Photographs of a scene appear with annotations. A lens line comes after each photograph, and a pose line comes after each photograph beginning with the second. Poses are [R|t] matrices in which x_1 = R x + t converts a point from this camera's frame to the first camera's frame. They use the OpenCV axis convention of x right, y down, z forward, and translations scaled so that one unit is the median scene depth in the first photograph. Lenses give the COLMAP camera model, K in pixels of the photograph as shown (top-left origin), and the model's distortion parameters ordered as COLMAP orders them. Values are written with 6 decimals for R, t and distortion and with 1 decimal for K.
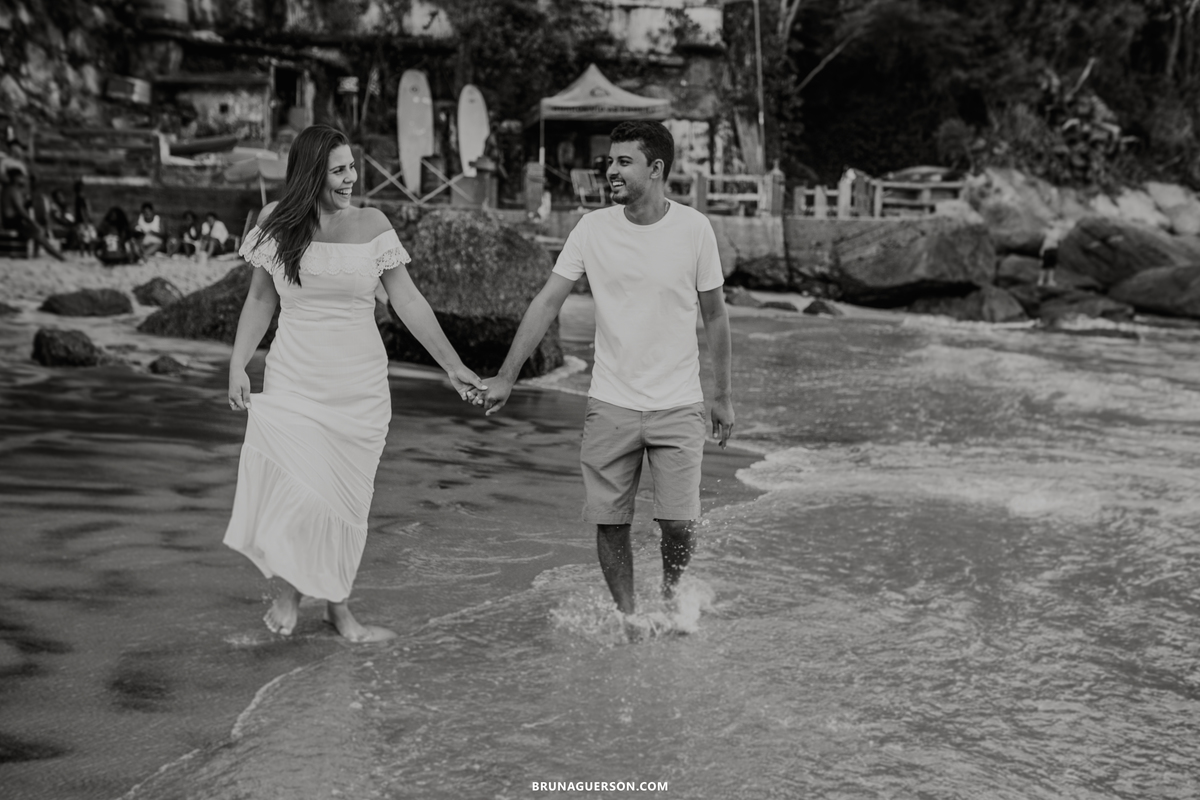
lens RADIAL K [[1309.8, 0, 621.4], [0, 1309.8, 380.0], [0, 0, 1]] dist [-0.025238, 0.057551]
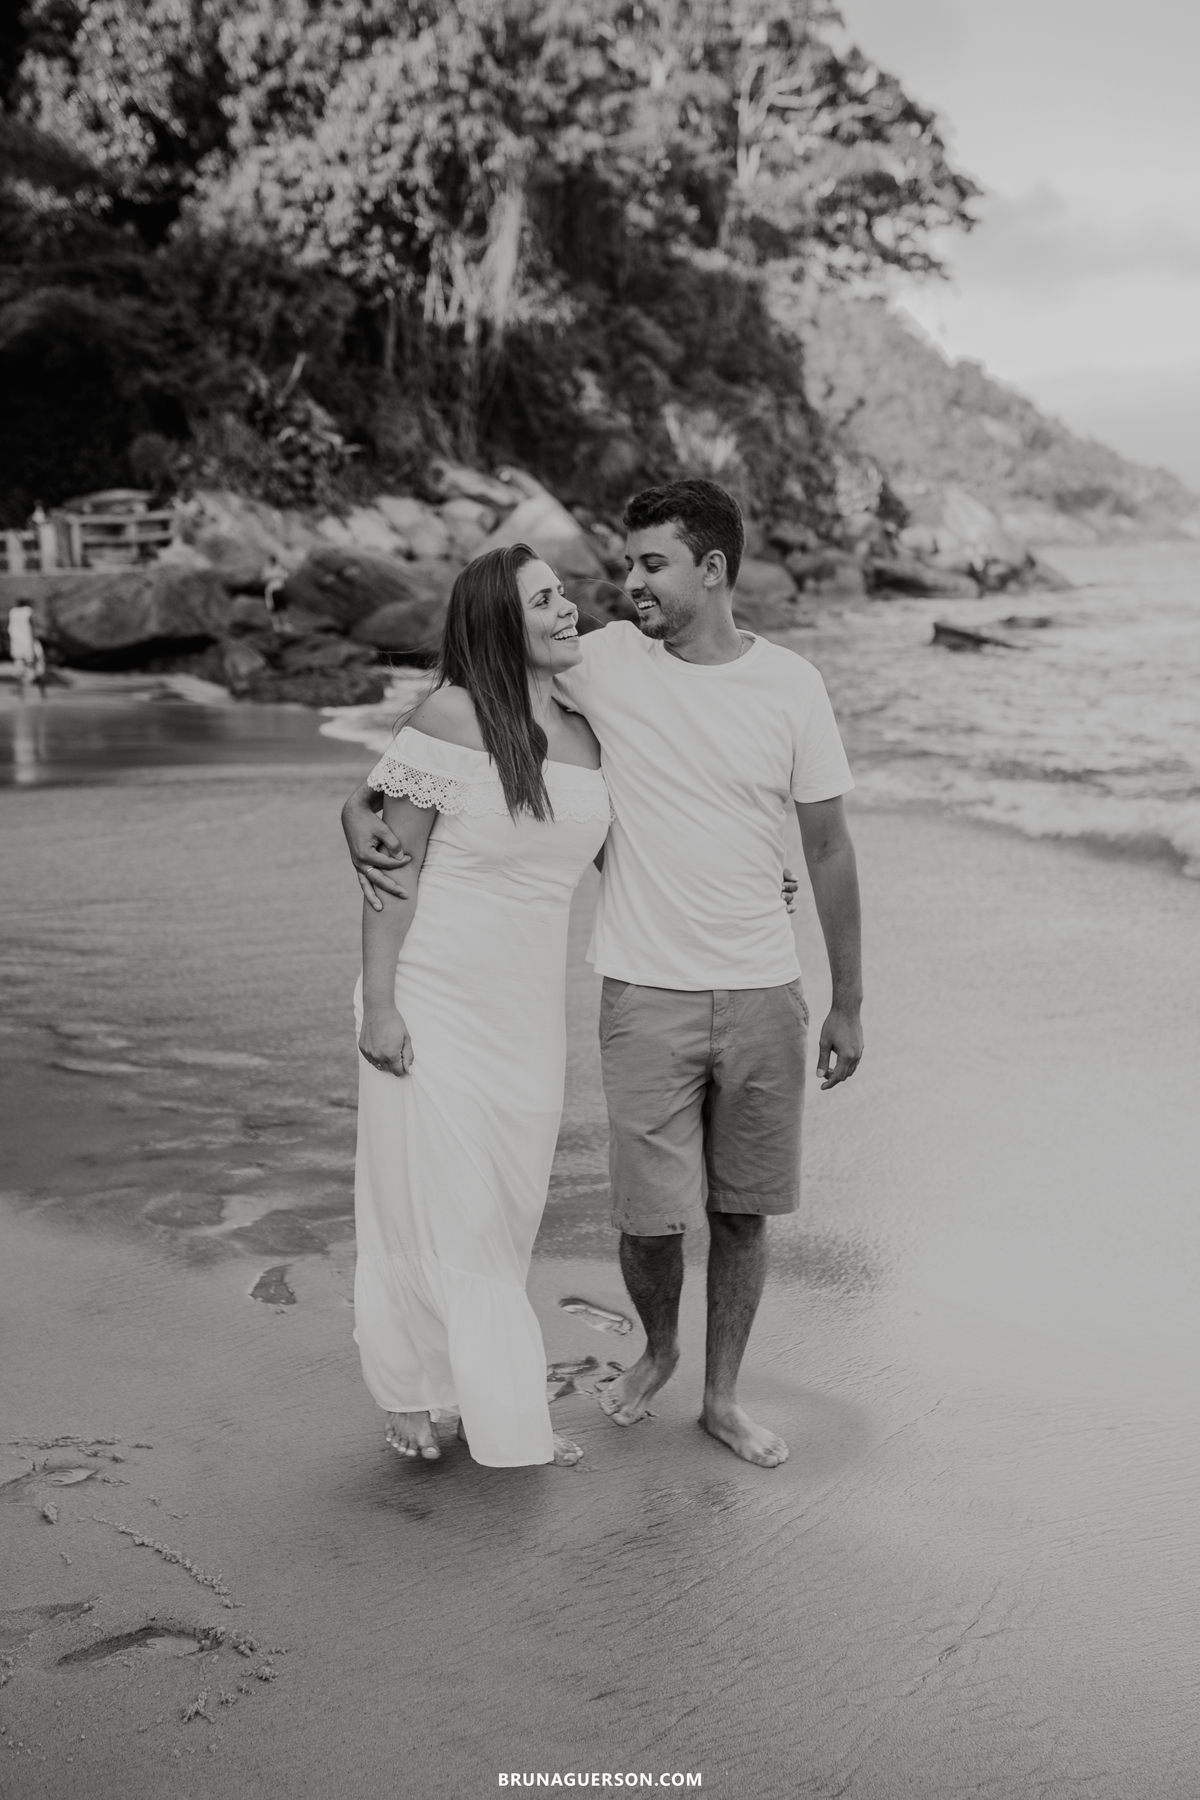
lens RADIAL K [[1807.2, 0, 600.0], [0, 1807.2, 900.0], [0, 0, 1]] dist [-0.022546, 0.004961]
pose [[0.879324, -0.133714, 0.457067, -0.077213], [0.097088, 0.989950, 0.102826, 0.004642], [-0.466222, -0.046042, 0.883469, -0.210303]]
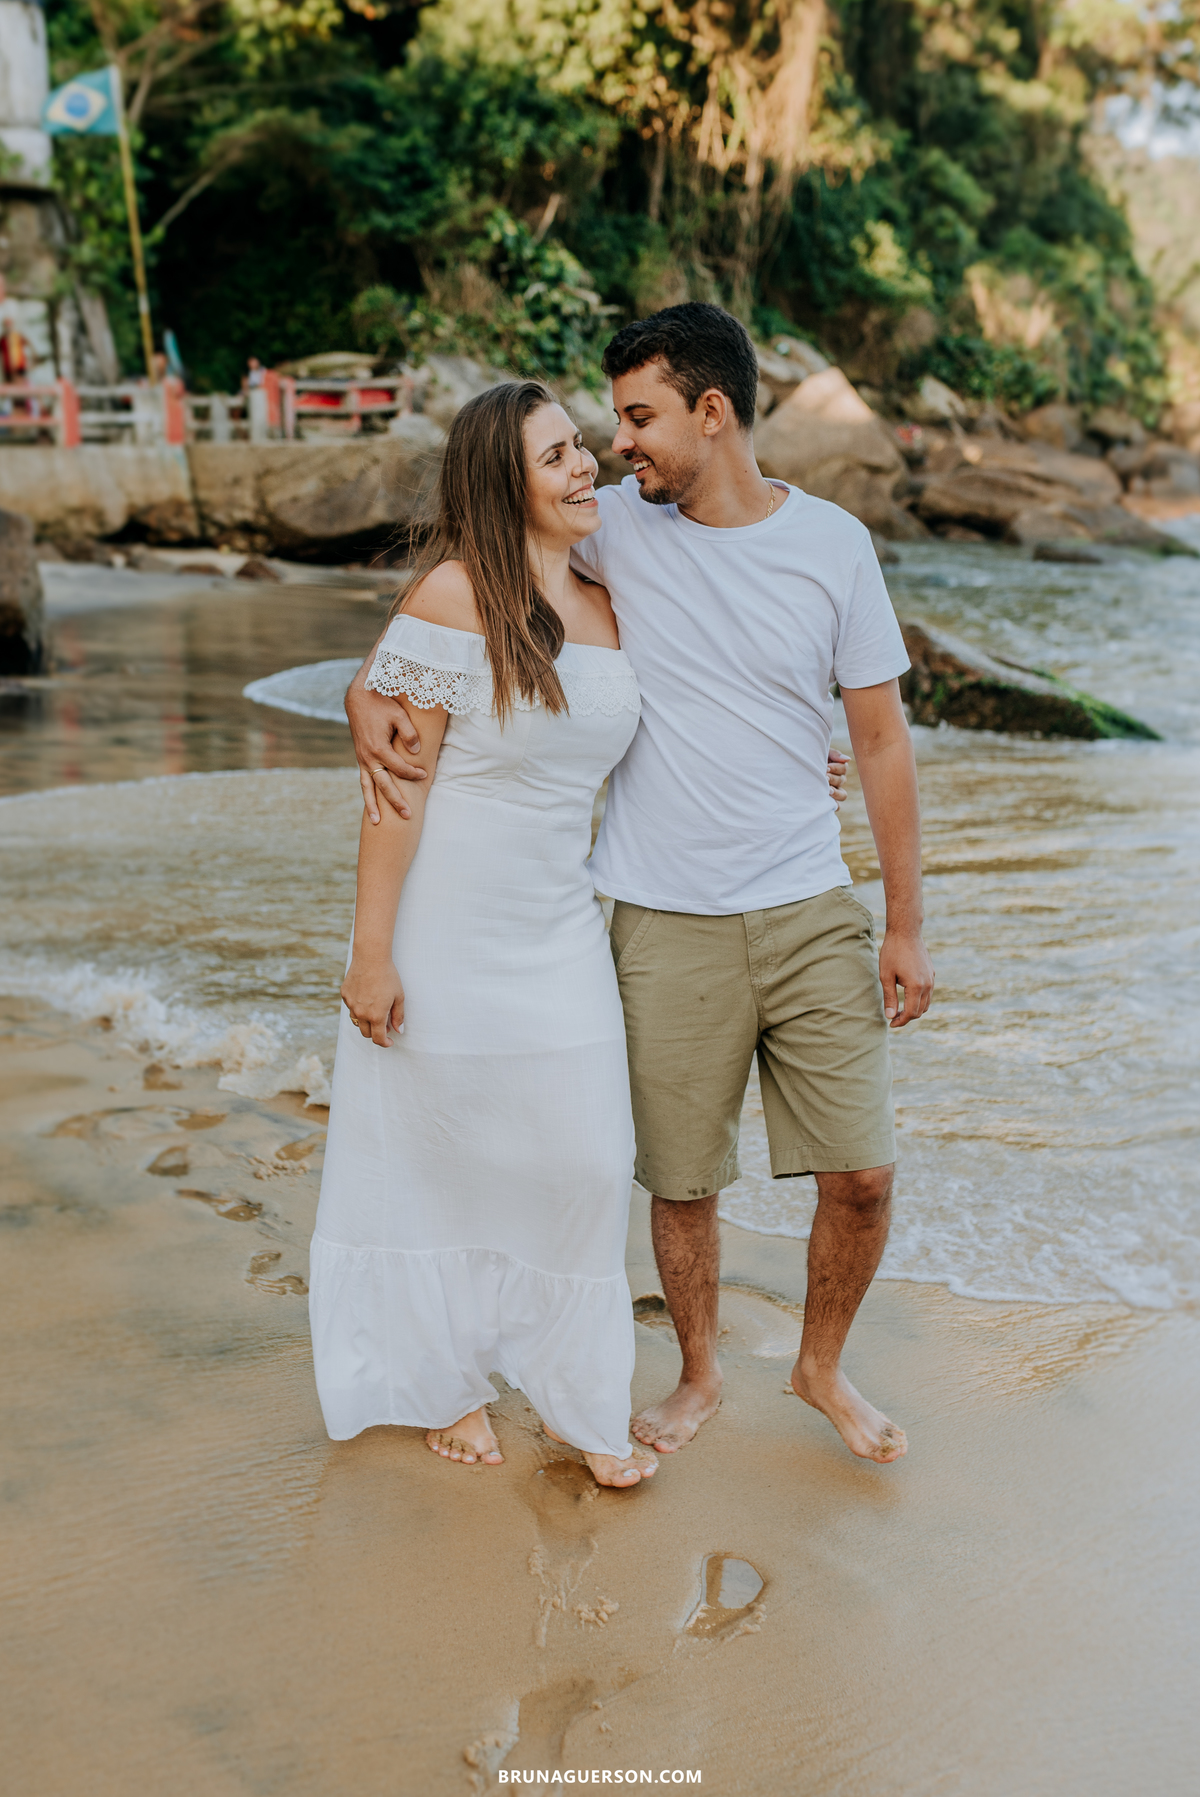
lens RADIAL K [[2057.7, 0, 598.5], [0, 2057.7, 853.1], [0, 0, 1]] dist [0.013590, 0.039234]
pose [[0.933010, -0.097359, 0.346430, -0.066738], [0.066870, 0.992845, 0.098928, 0.002176], [-0.353583, -0.069135, 0.932845, -0.132437]]
